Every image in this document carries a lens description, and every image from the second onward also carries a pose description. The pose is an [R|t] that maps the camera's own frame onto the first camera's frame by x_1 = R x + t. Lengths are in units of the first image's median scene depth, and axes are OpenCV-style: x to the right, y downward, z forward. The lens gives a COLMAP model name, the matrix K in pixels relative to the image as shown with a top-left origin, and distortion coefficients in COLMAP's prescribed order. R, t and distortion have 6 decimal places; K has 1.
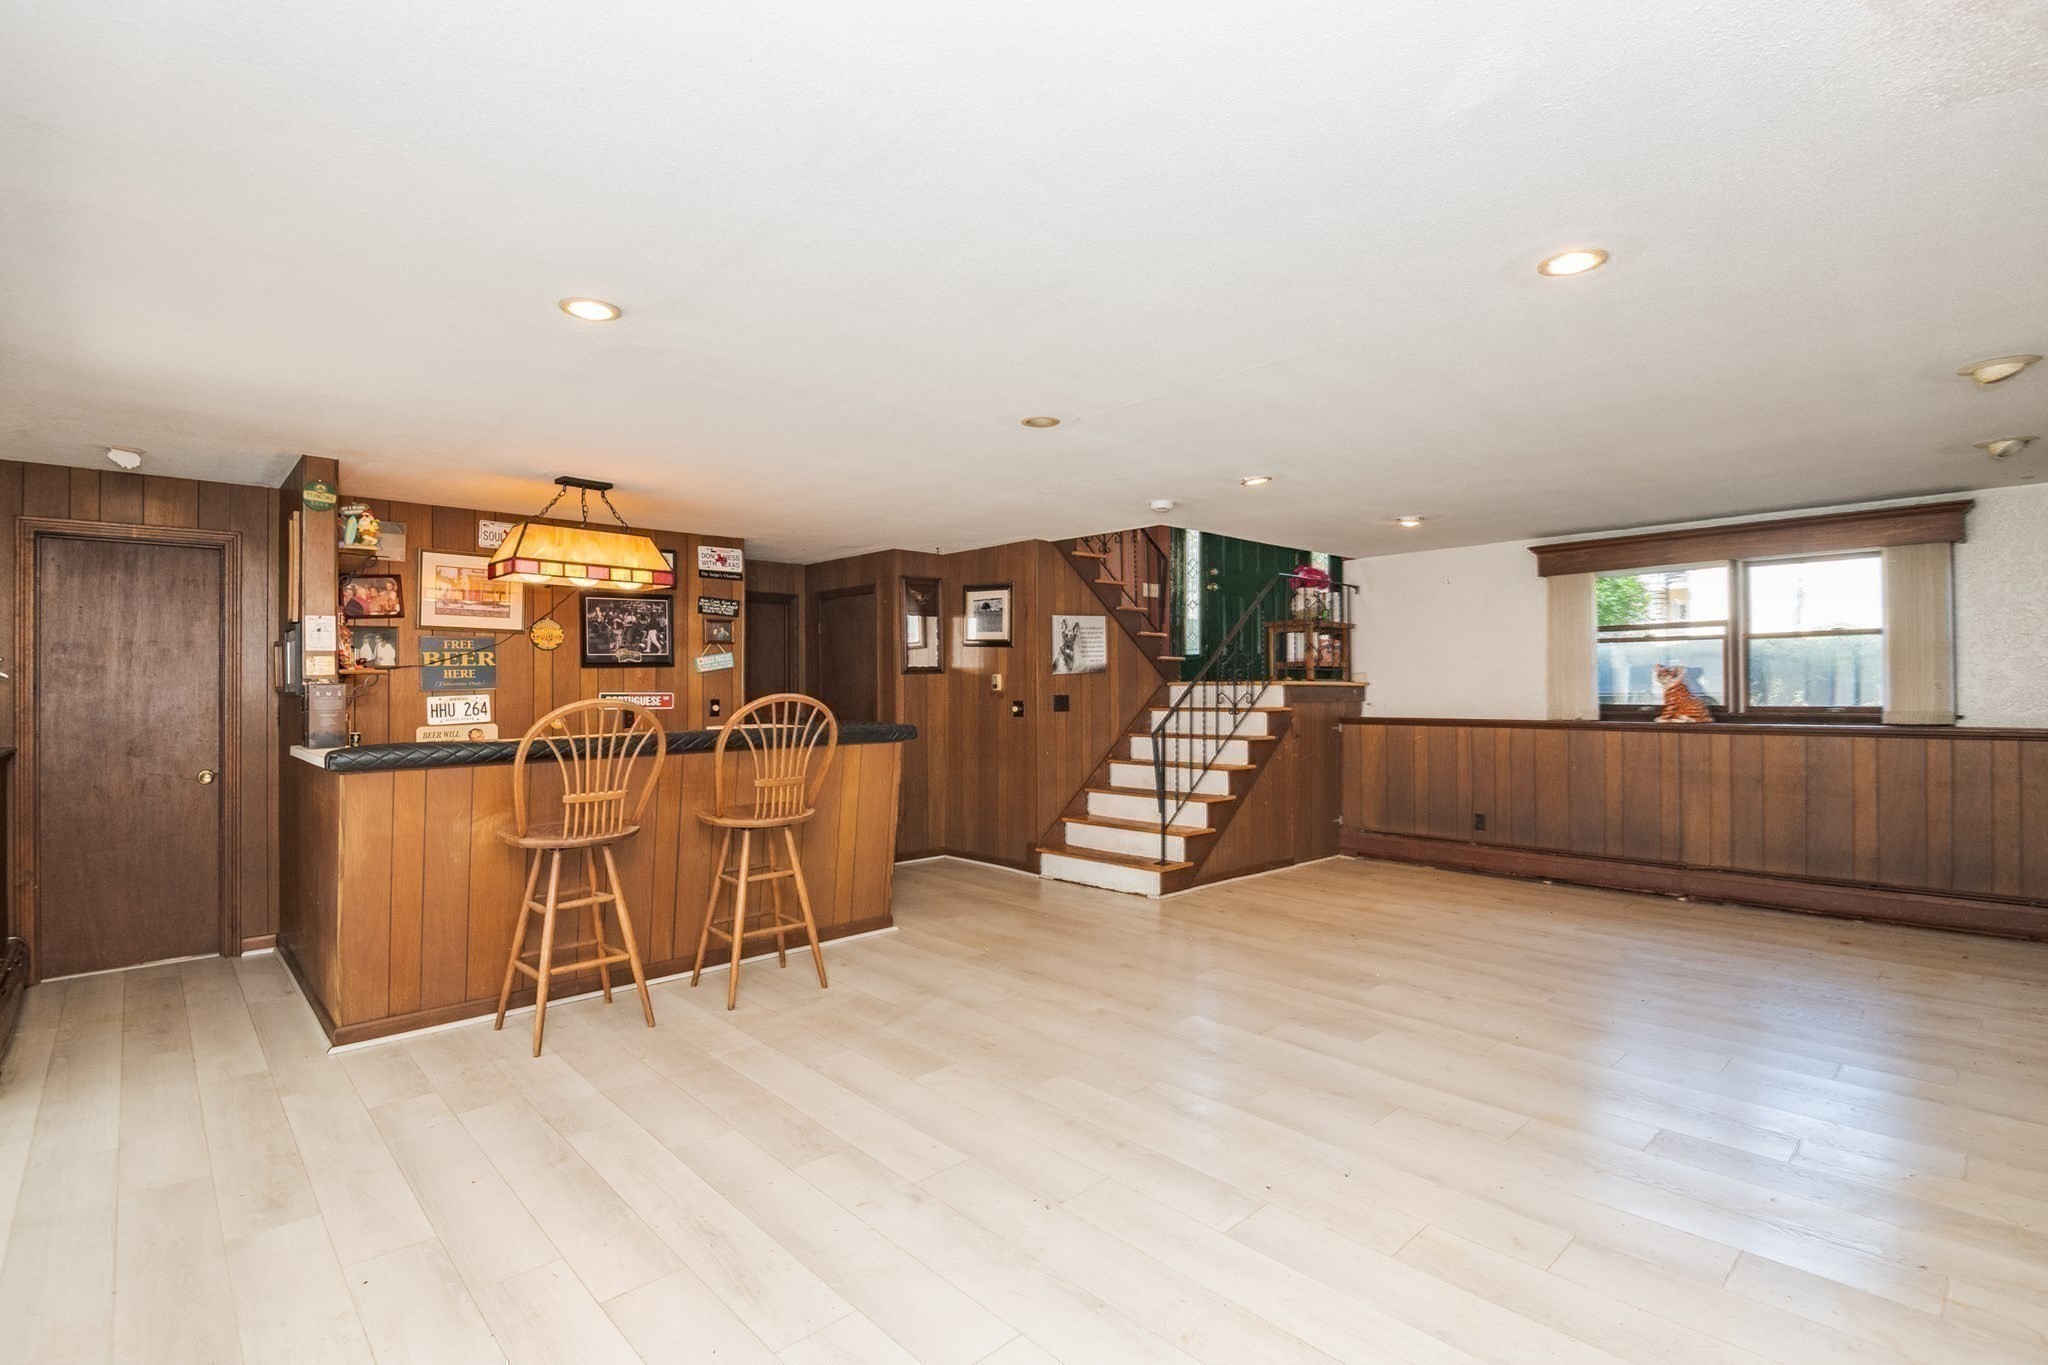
lens RADIAL K [[948.8, 0, 1046.7], [0, 948.8, 680.5], [0, 0, 1]] dist [0.021103, -0.026865]
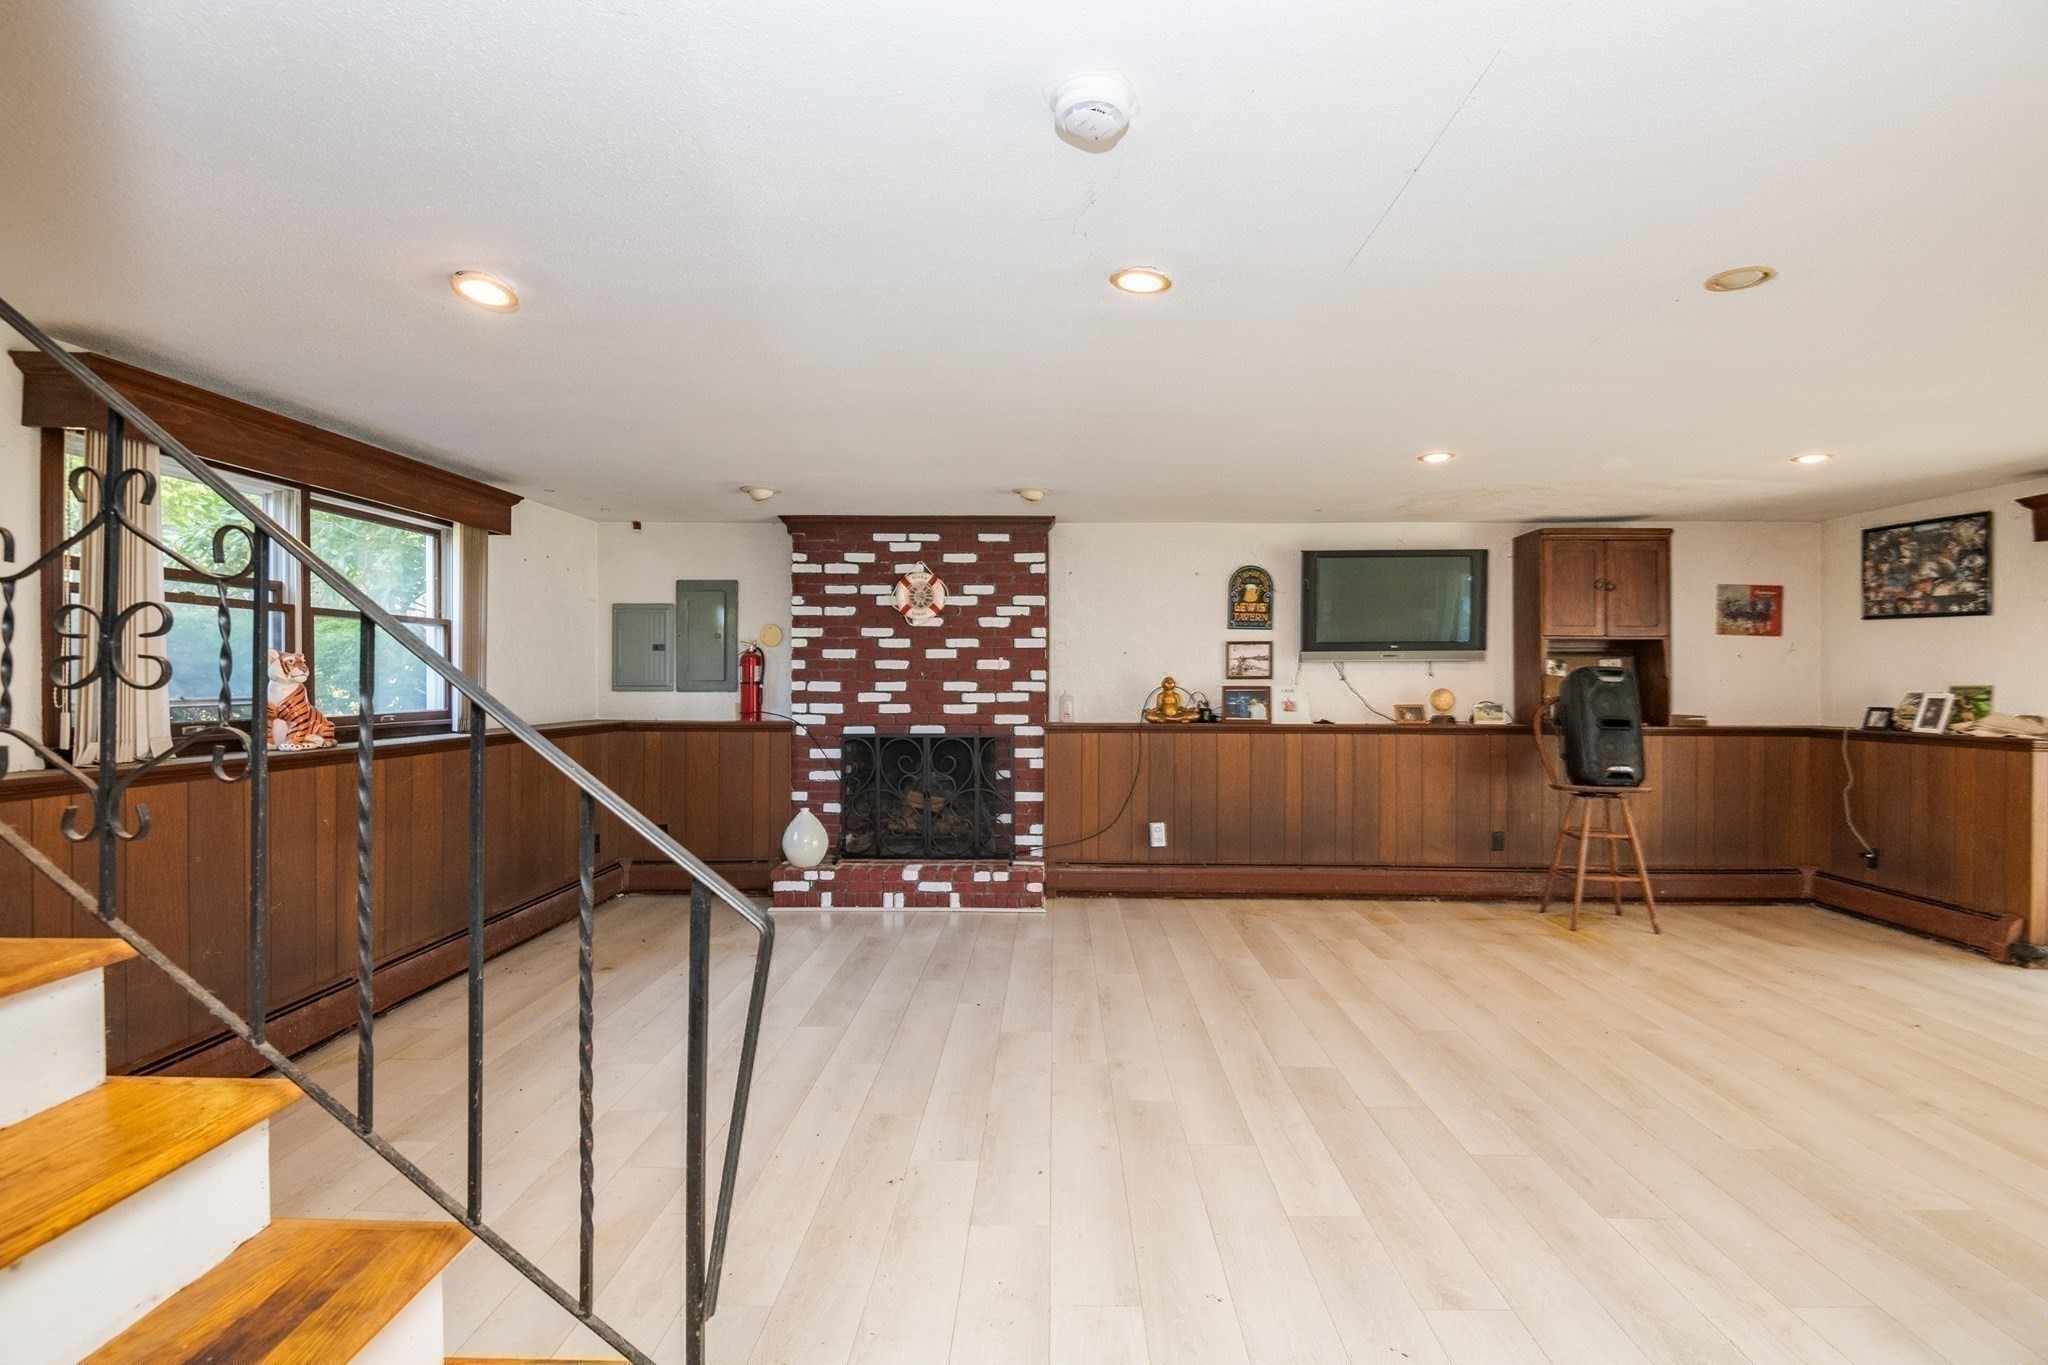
lens RADIAL K [[948.8, 0, 1046.7], [0, 948.8, 680.5], [0, 0, 1]] dist [0.021103, -0.026865]
pose [[-0.713612, 0.000984, 0.700540, -0.077757], [-0.004336, 0.999974, -0.005821, 0.005413], [-0.700528, -0.007192, -0.713589, 1.172271]]
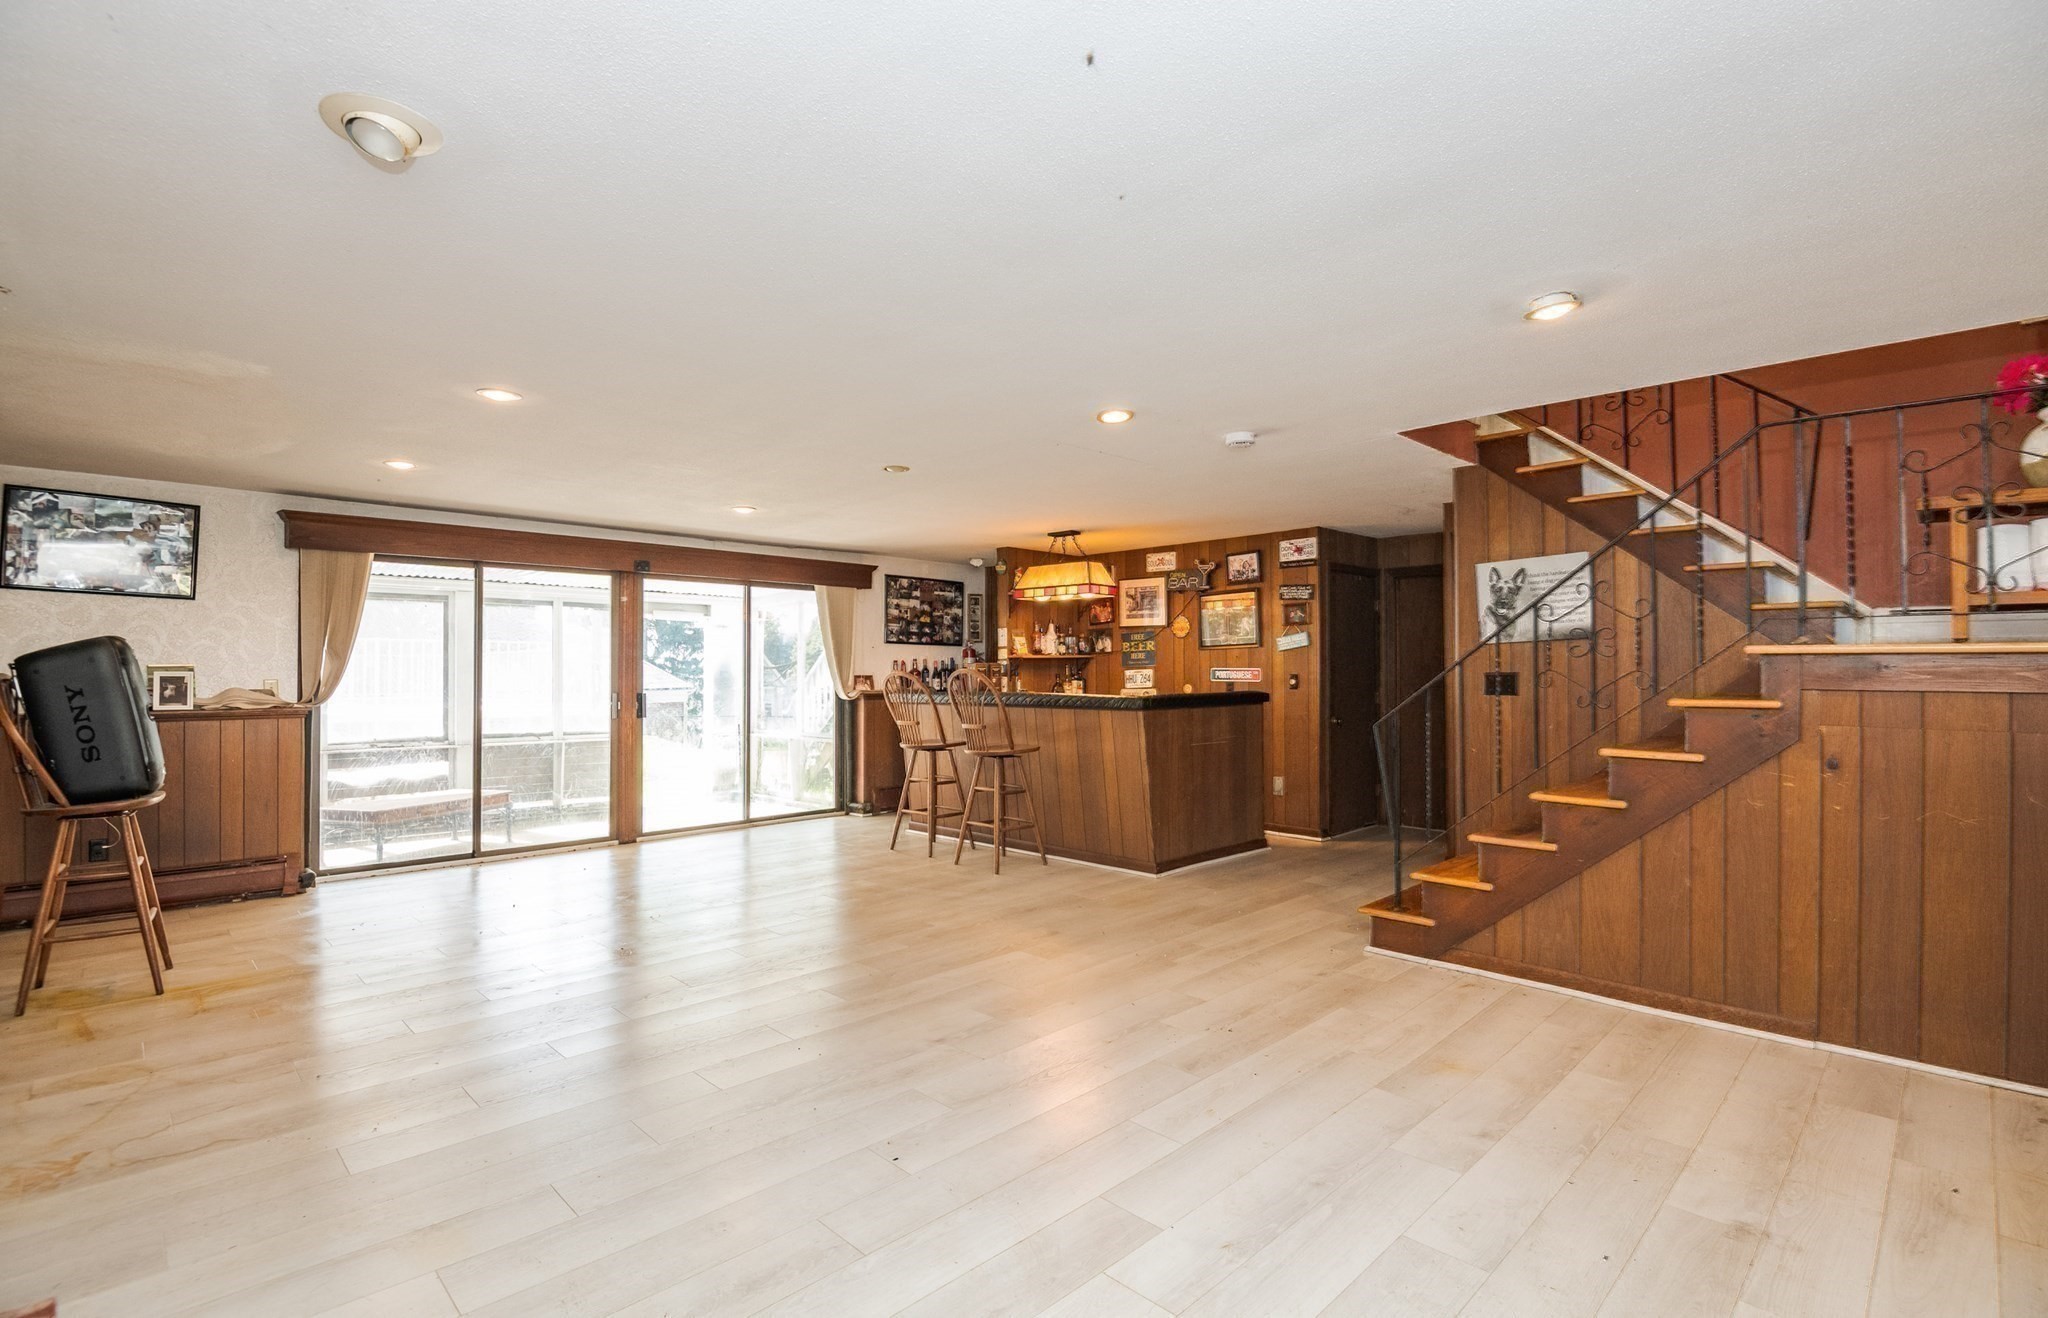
lens RADIAL K [[940.4, 0, 1024.0], [0, 940.4, 659.0], [0, 0, 1]] dist [0.001767, 0.000058]
pose [[0.015182, -0.010469, -0.999830, 0.882058], [0.007469, 0.999918, -0.010357, 0.012257], [0.999857, -0.007310, 0.015259, 0.764009]]
